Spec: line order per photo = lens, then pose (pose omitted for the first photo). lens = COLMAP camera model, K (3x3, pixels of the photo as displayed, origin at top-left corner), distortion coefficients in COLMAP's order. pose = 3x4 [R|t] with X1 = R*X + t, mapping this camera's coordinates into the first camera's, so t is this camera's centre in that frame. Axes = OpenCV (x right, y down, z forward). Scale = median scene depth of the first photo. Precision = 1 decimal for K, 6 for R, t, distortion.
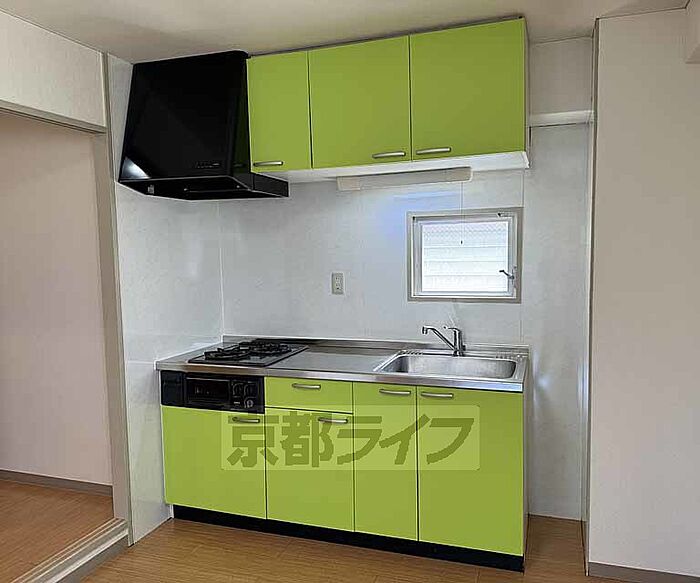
lens RADIAL K [[536.9, 0, 354.7], [0, 536.9, 291.7], [0, 0, 1]] dist [0.065627, 0.000224]
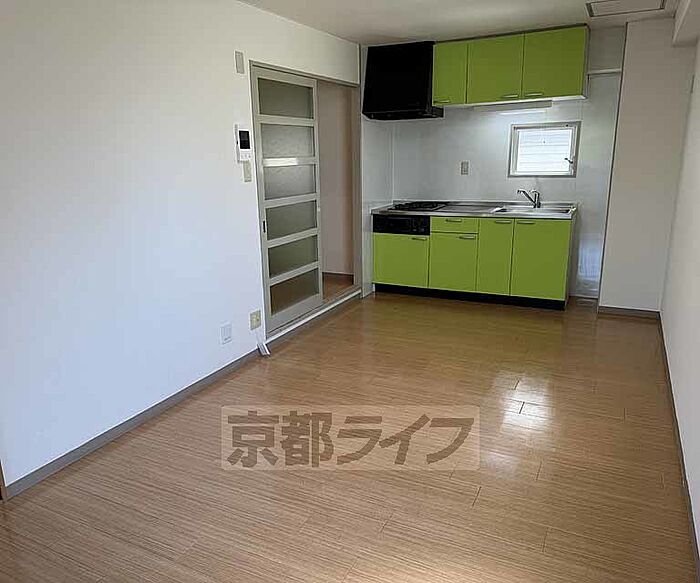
lens RADIAL K [[536.9, 0, 342.8], [0, 536.9, 288.0], [0, 0, 1]] dist [0.065627, 0.000224]
pose [[0.990698, 0.030075, -0.132714, -0.205325], [-0.006366, 0.984446, 0.175570, 0.071209], [0.135930, -0.173092, 0.975480, -0.927944]]
